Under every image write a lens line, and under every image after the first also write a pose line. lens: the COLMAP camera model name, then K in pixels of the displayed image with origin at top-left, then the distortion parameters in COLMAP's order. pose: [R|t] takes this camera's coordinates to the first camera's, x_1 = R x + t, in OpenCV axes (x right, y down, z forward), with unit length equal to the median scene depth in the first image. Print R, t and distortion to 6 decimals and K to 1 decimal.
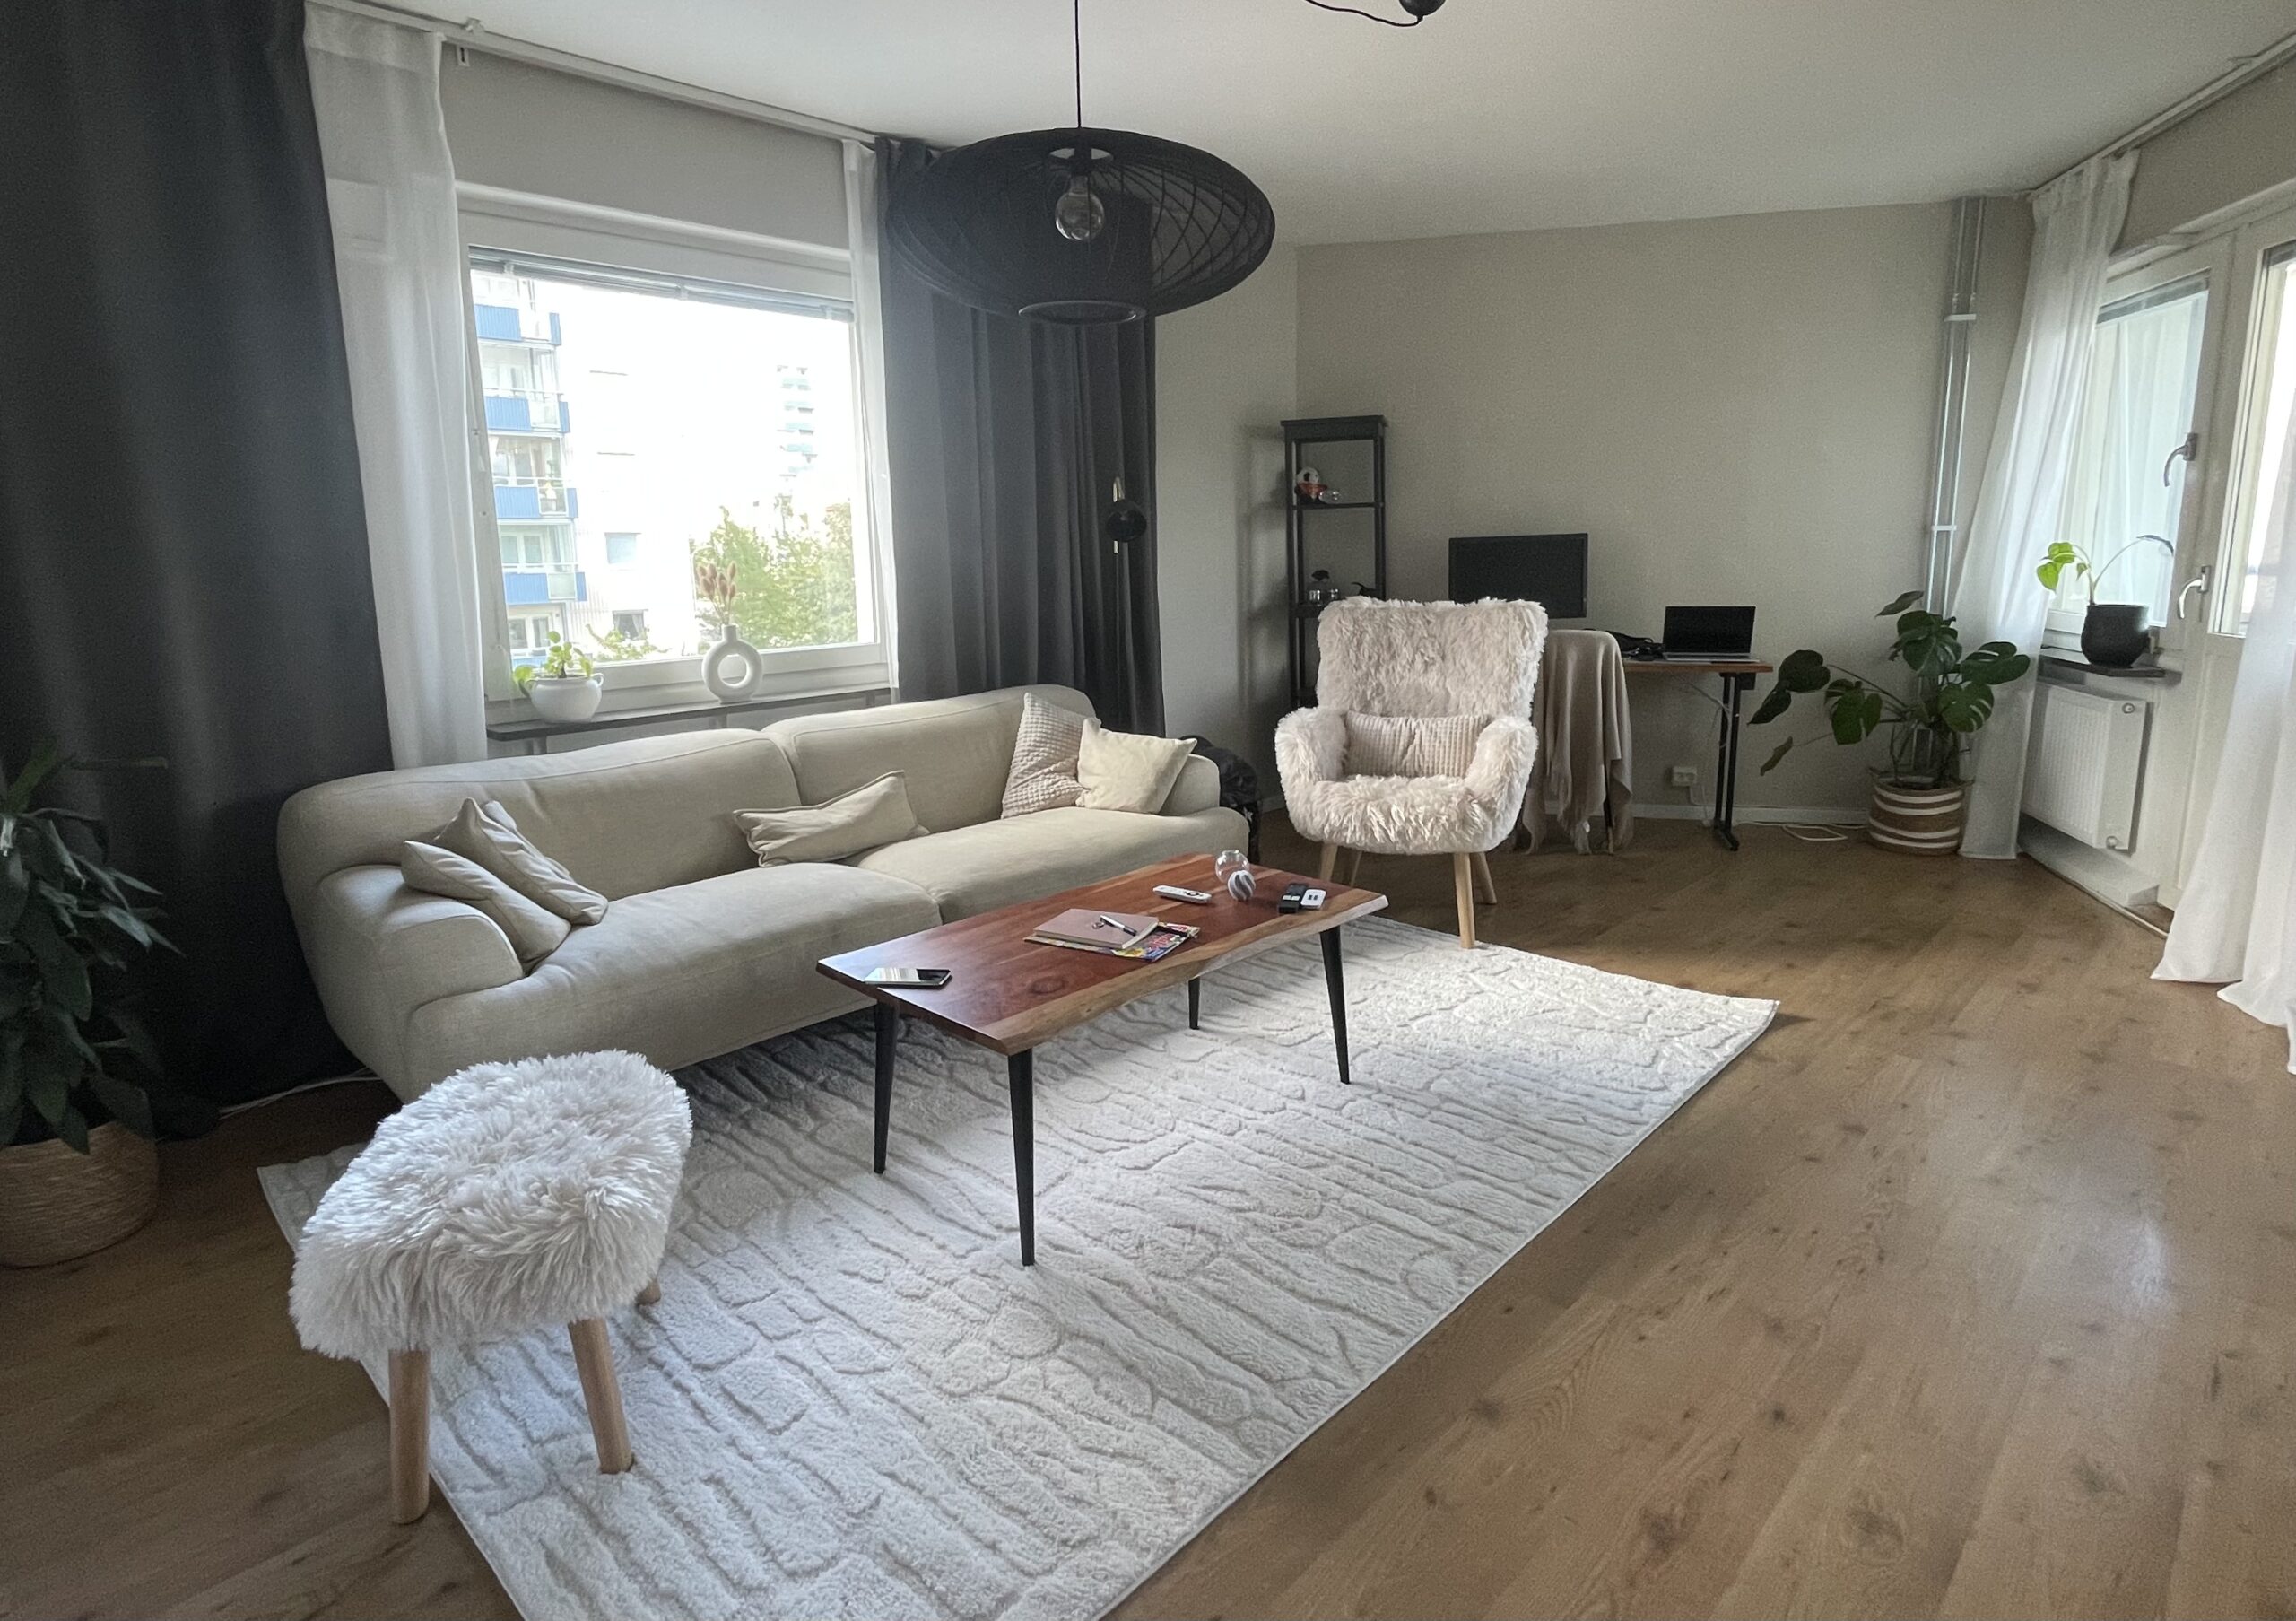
lens RADIAL K [[1205.9, 0, 1152.2], [0, 1205.9, 753.9], [0, 0, 1]] dist [-0.005494, -0.001661]
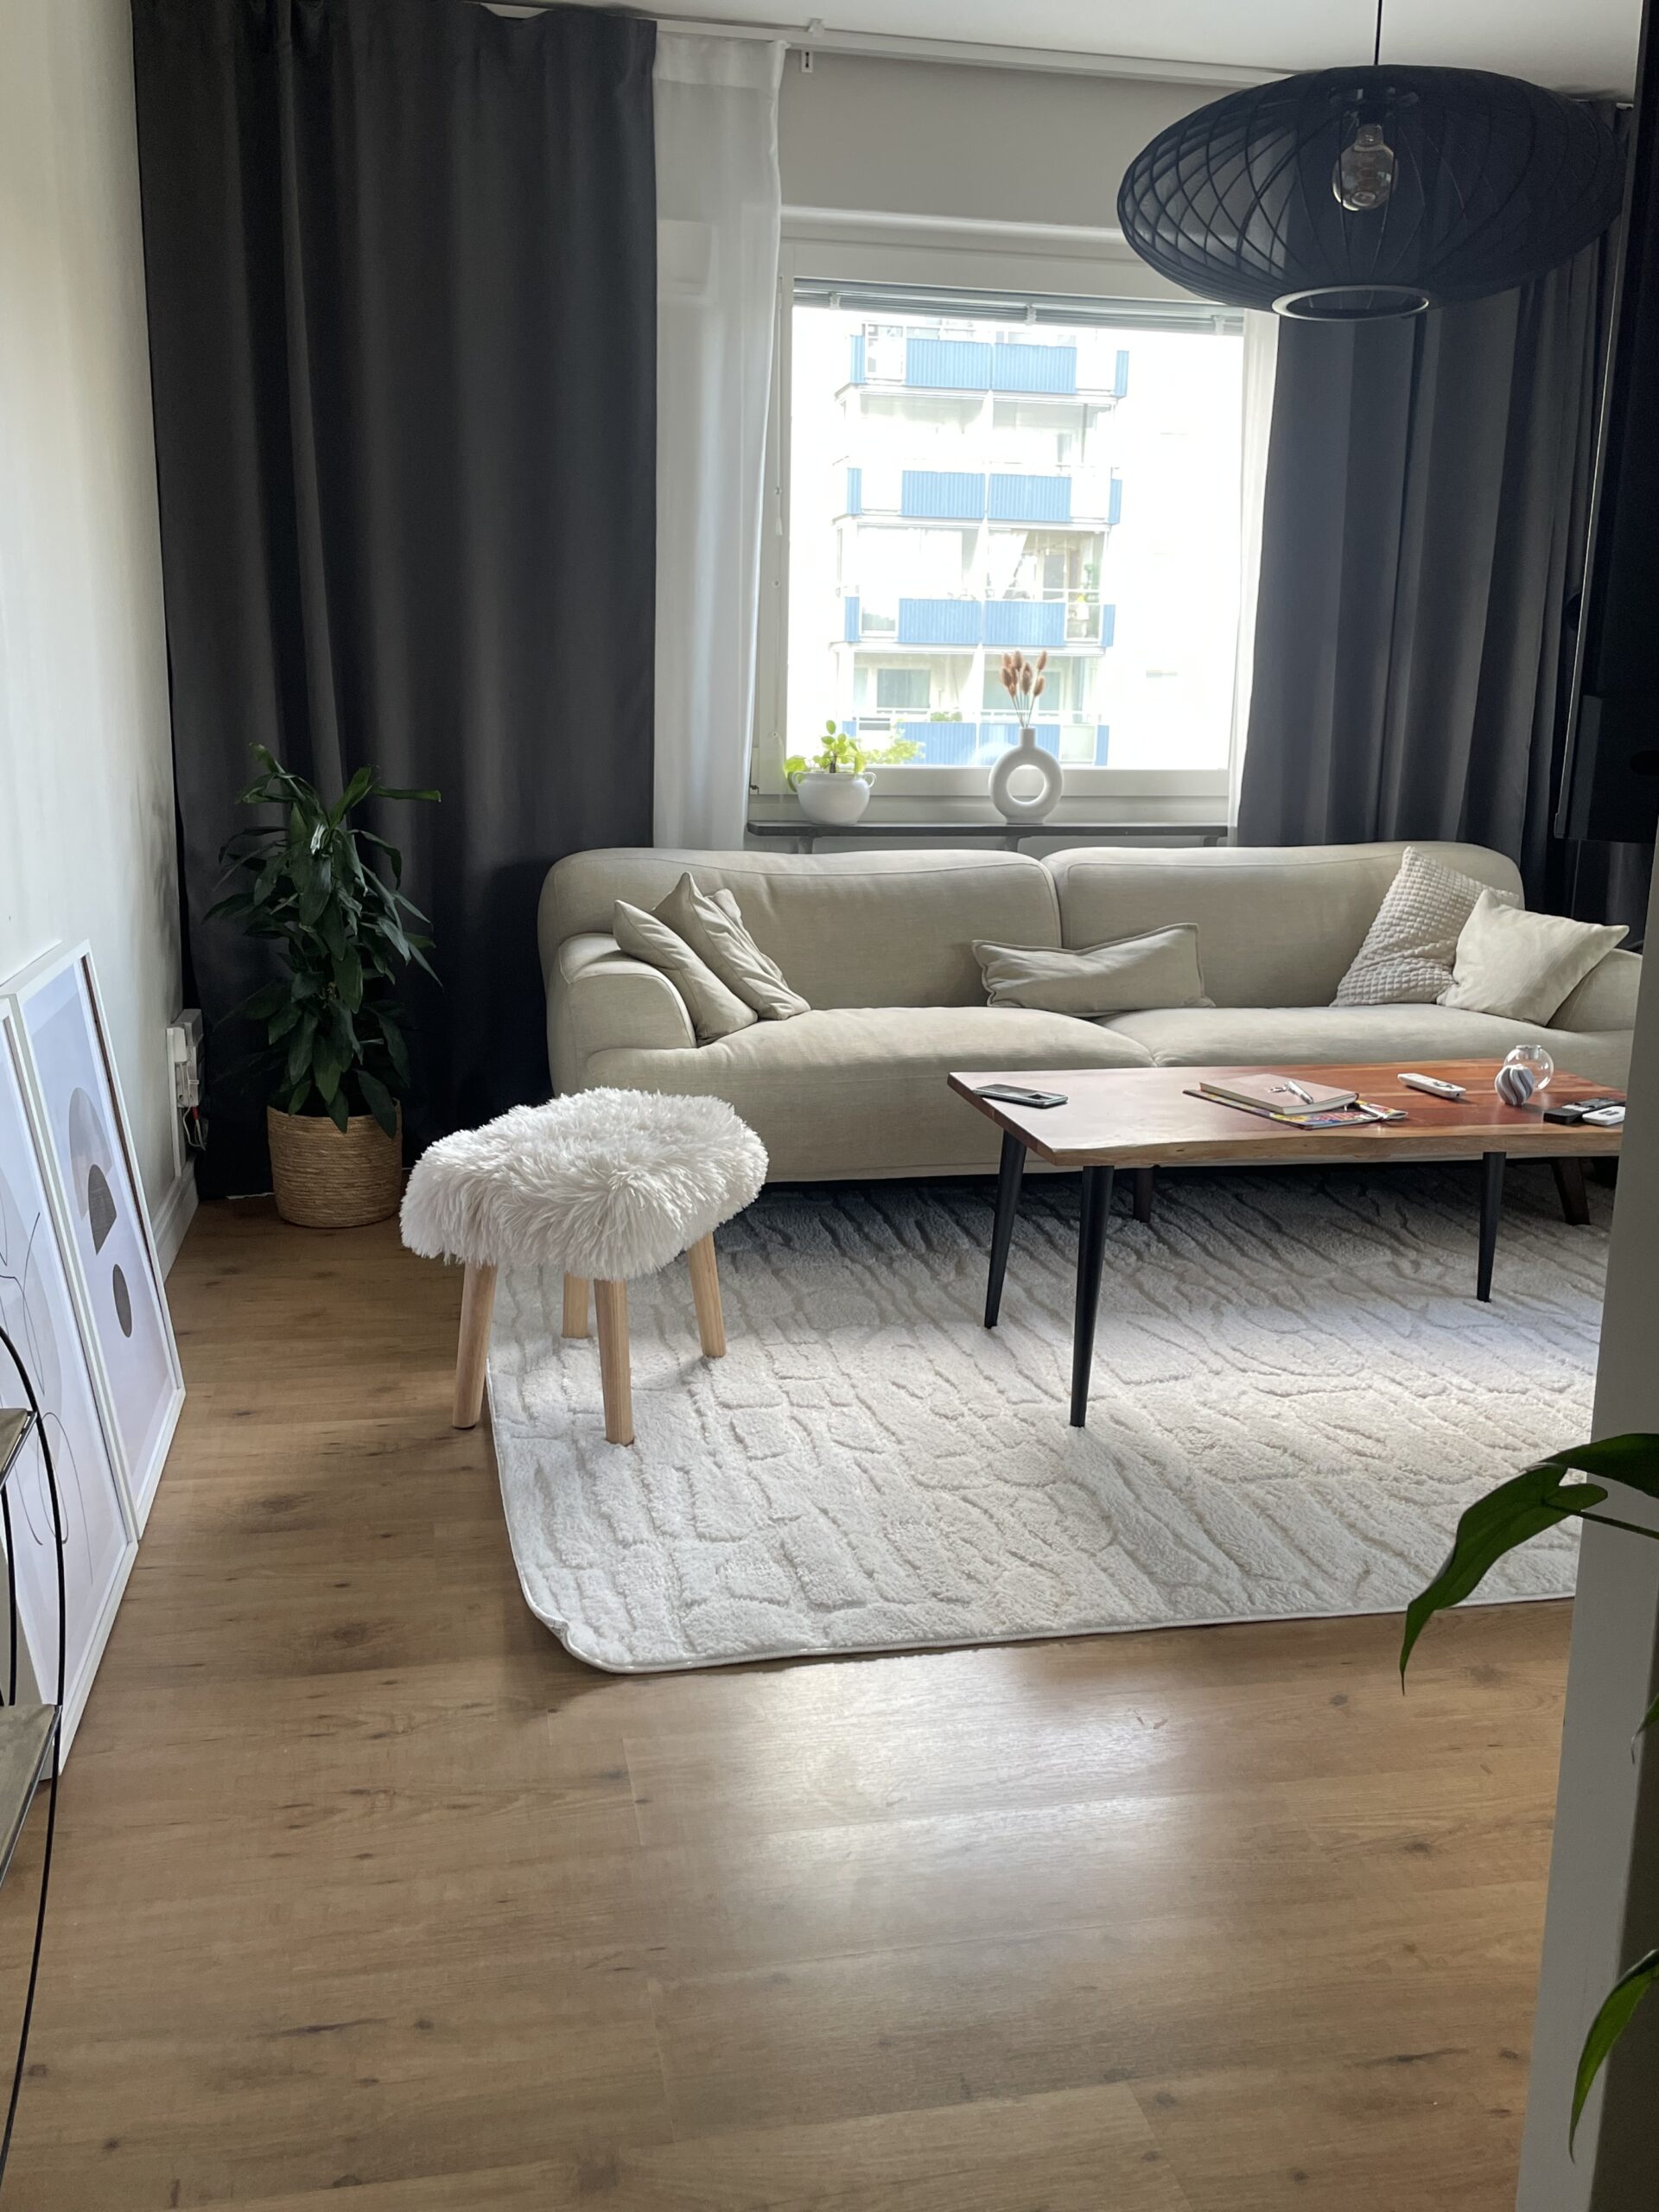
lens RADIAL K [[1877.5, 0, 831.6], [0, 1877.5, 1105.6], [0, 0, 1]] dist [0.099215, -0.158404]
pose [[0.826092, 0.148524, -0.543610, 0.386680], [-0.128409, 0.988878, 0.075044, 0.095538], [0.548710, 0.007811, 0.835976, -0.204783]]
